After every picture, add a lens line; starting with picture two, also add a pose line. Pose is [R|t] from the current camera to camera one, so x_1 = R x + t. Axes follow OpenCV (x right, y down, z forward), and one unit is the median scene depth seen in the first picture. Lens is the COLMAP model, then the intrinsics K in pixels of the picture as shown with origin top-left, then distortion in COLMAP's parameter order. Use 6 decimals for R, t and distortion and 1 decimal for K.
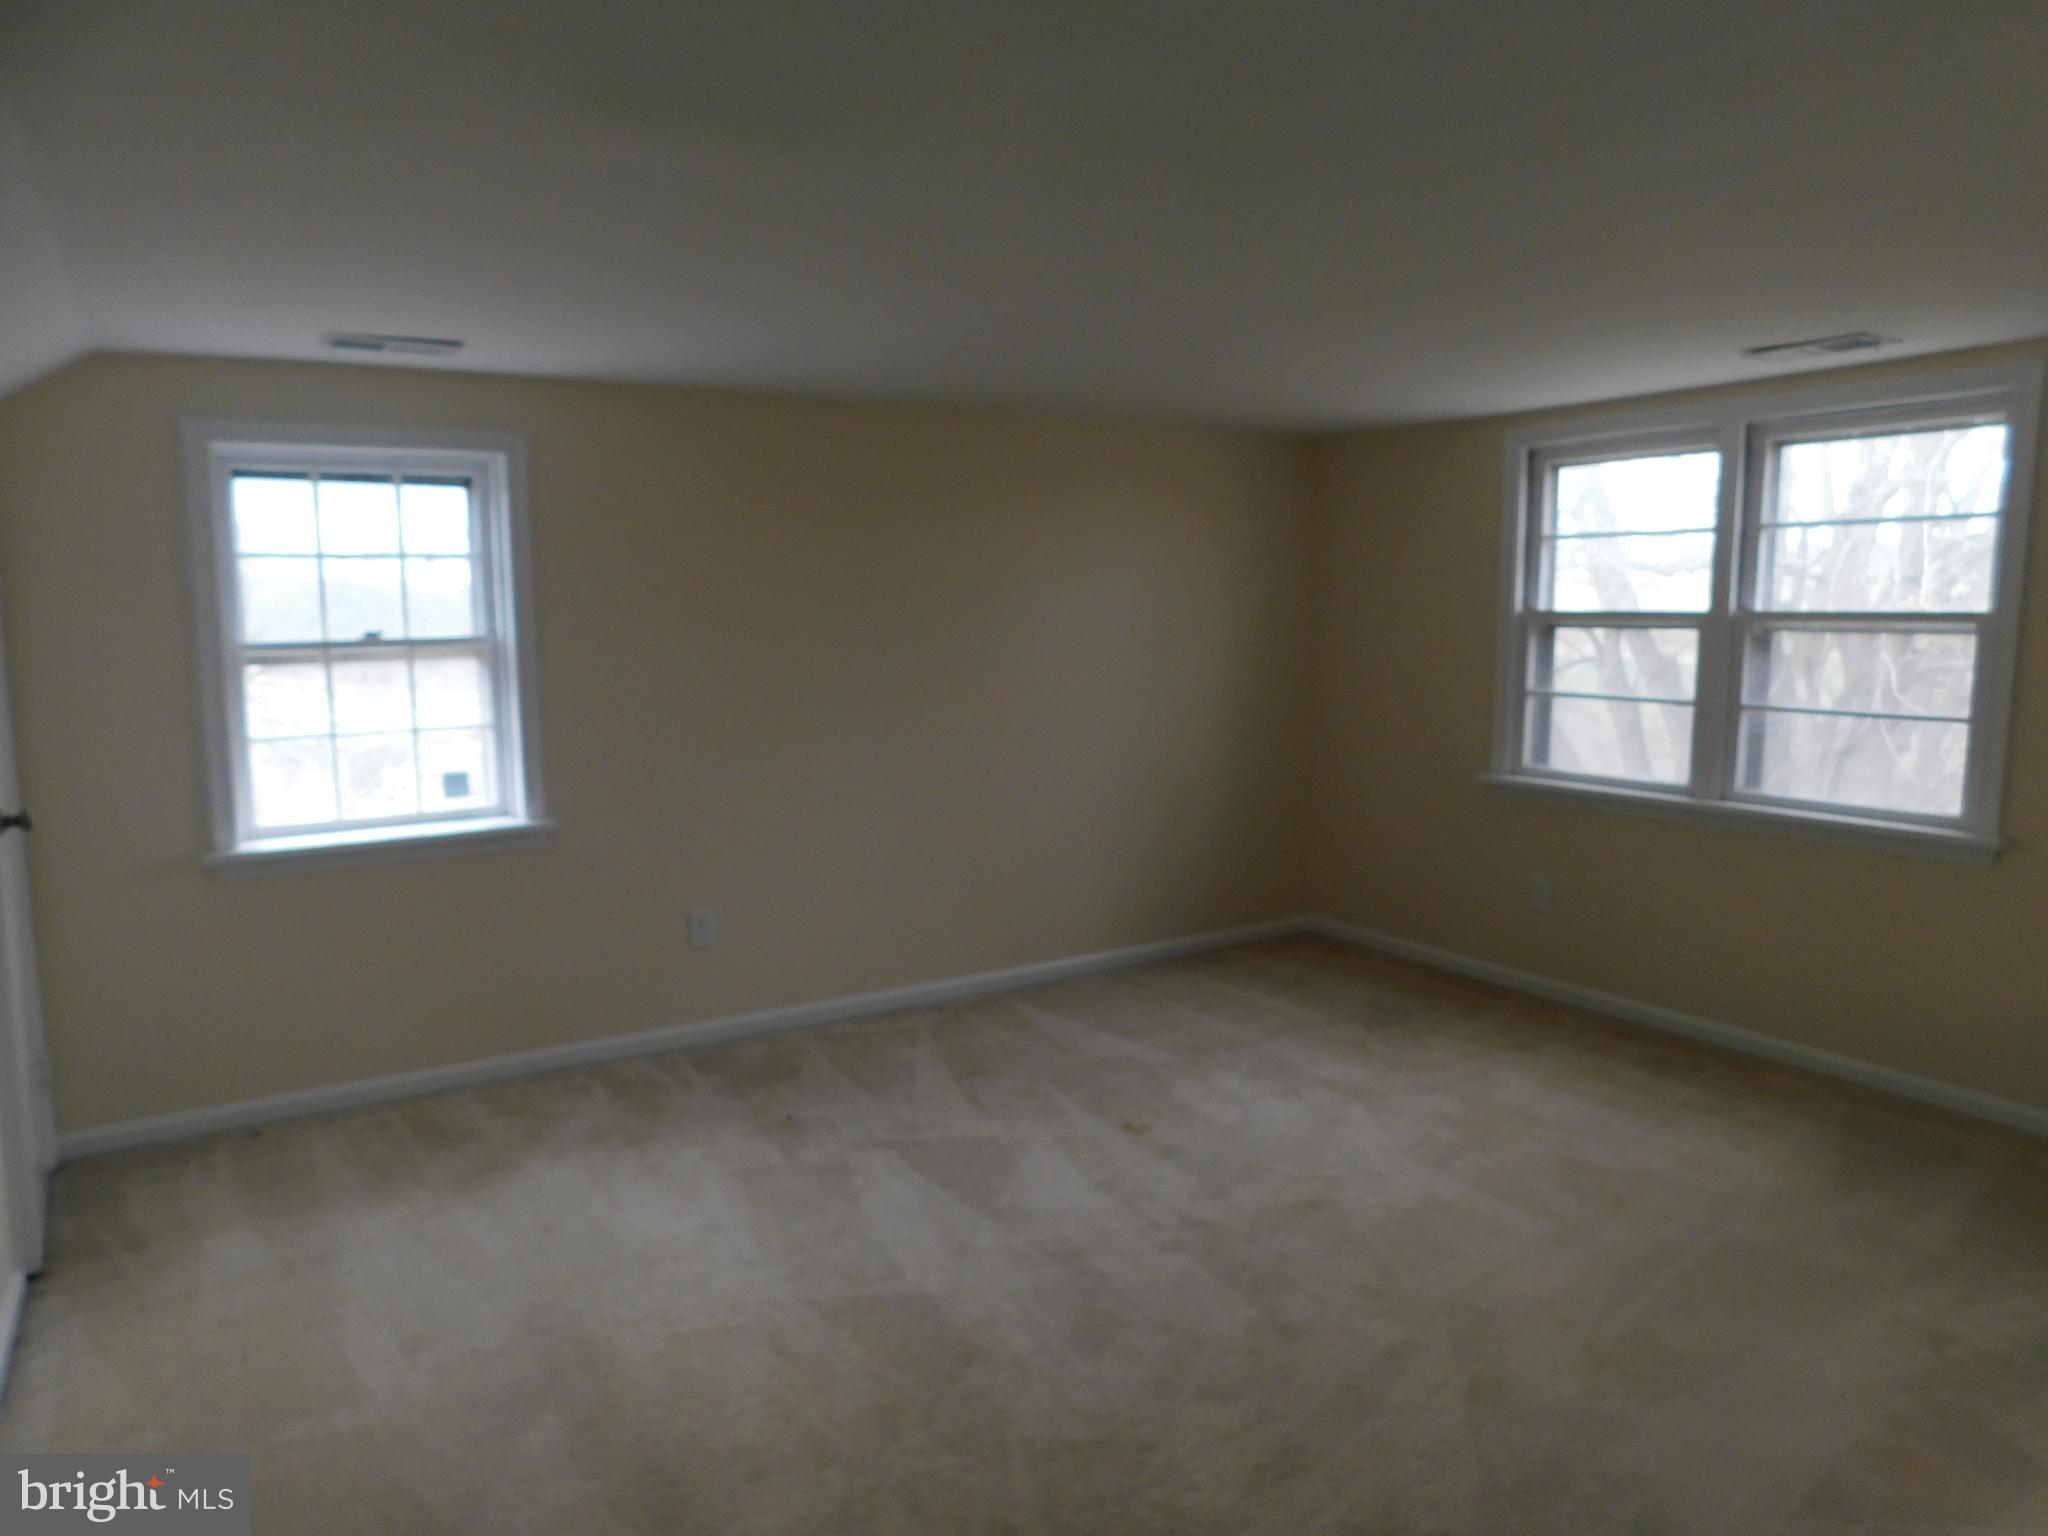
lens RADIAL K [[1359.3, 0, 1020.8], [0, 1359.3, 776.0], [0, 0, 1]] dist [-0.054028, 0.035643]
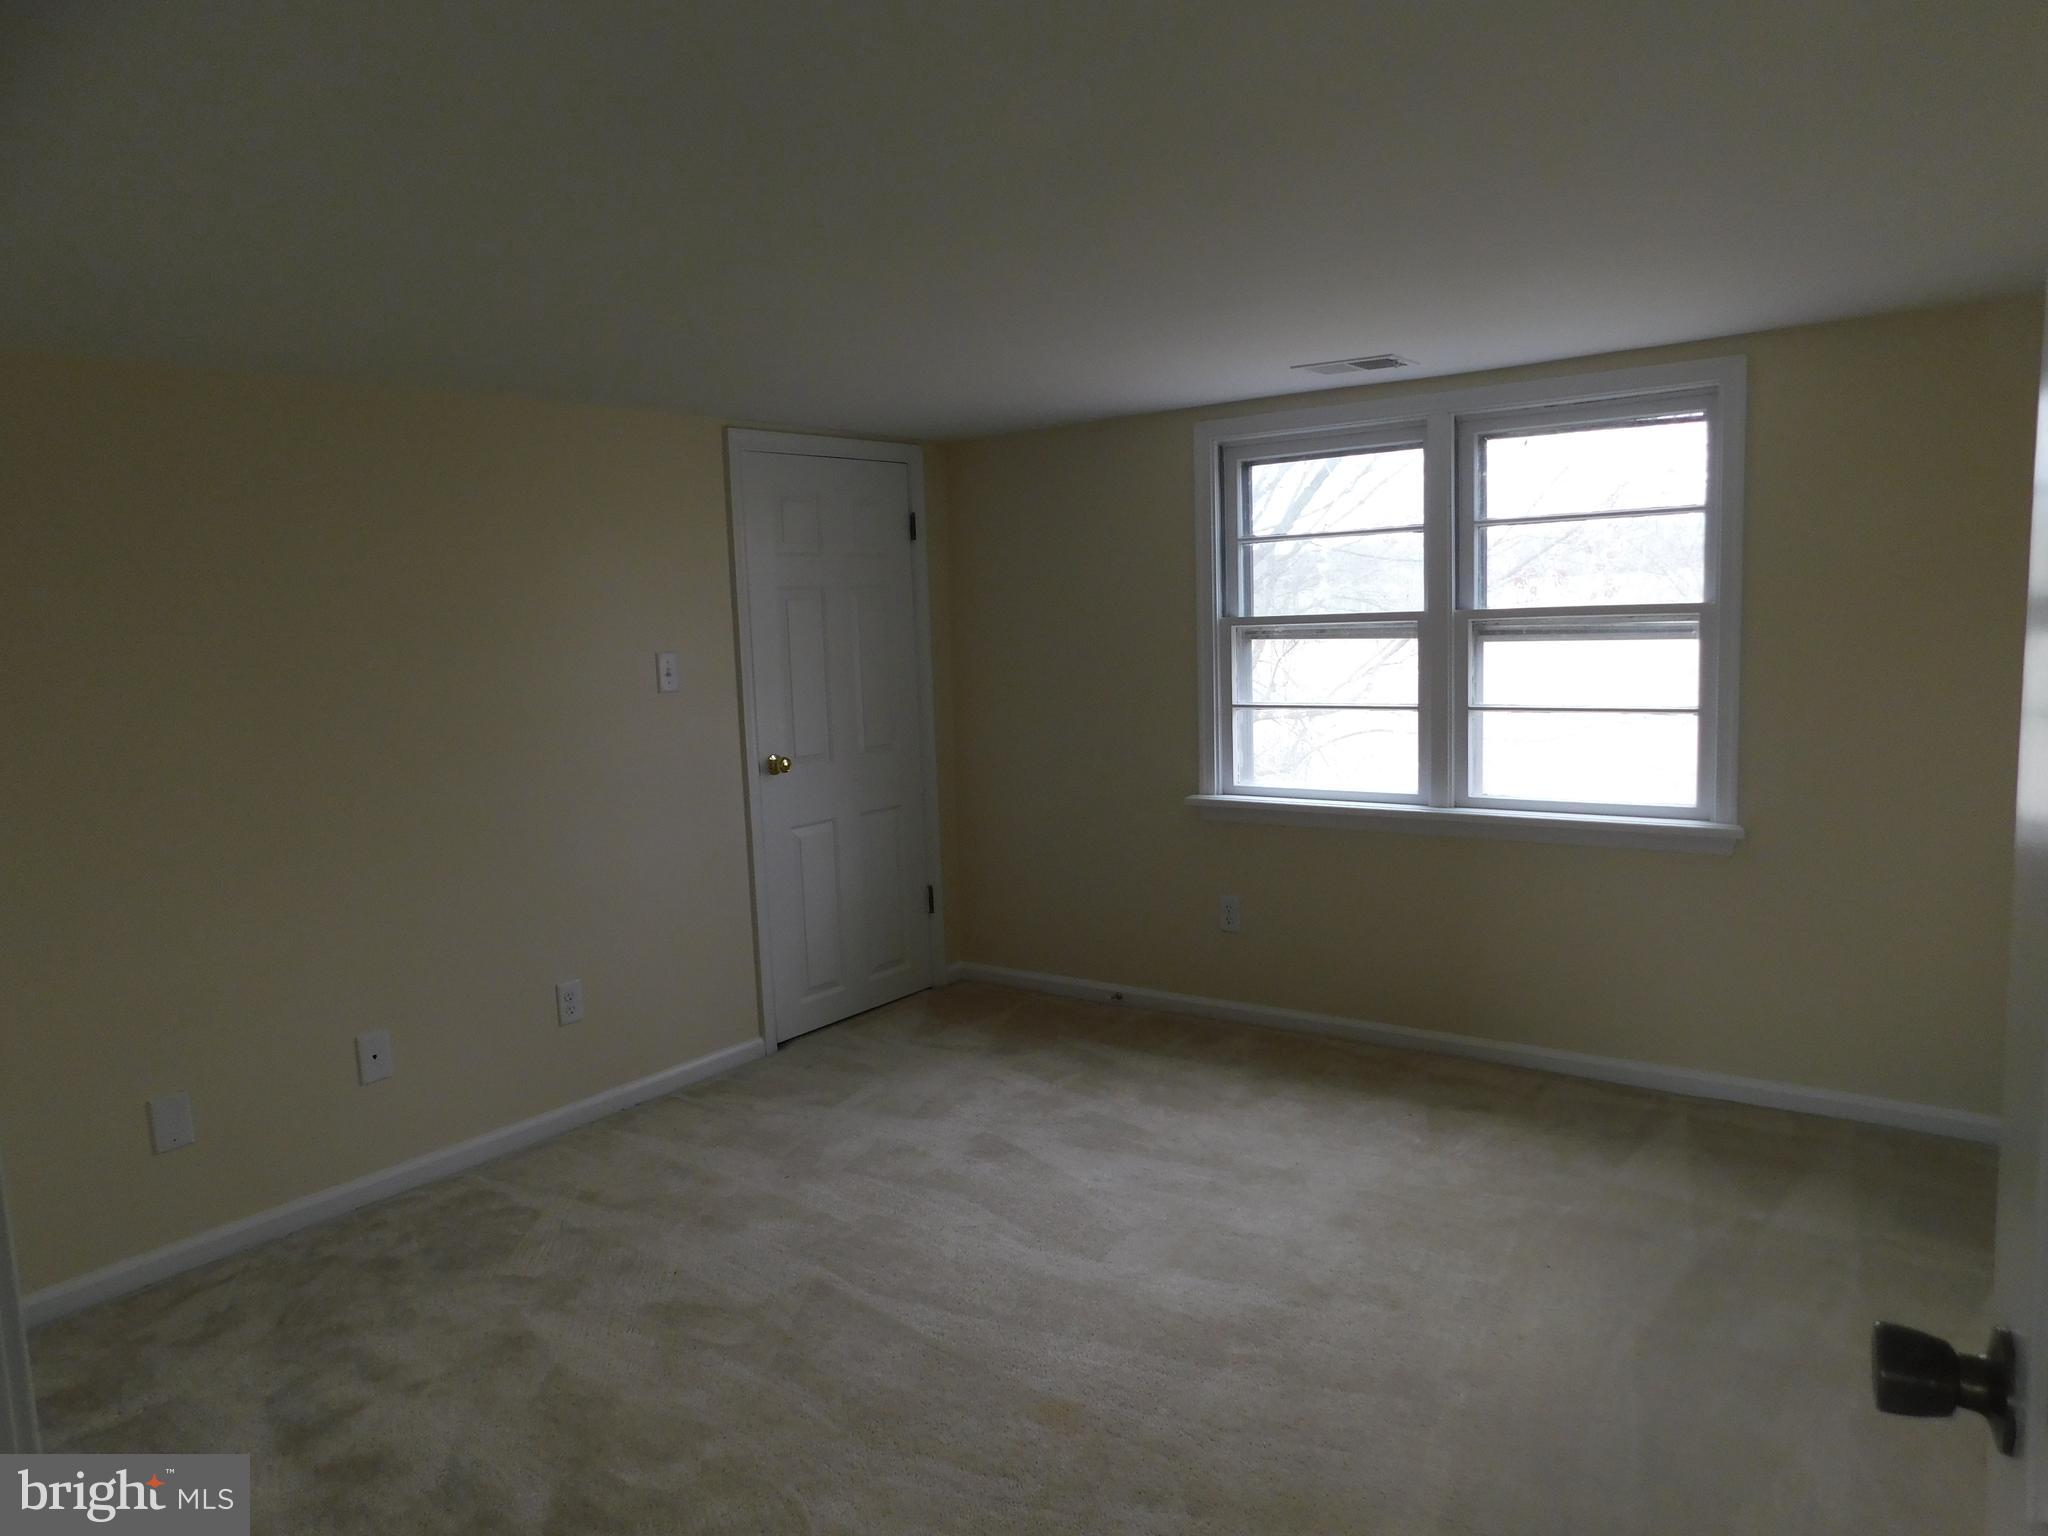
lens RADIAL K [[1359.3, 0, 1028.9], [0, 1359.3, 759.5], [0, 0, 1]] dist [-0.054028, 0.035643]
pose [[0.919436, -0.069743, 0.387006, -0.127513], [0.081337, 0.996593, -0.013640, -0.027195], [-0.384736, 0.044019, 0.921976, 0.218708]]
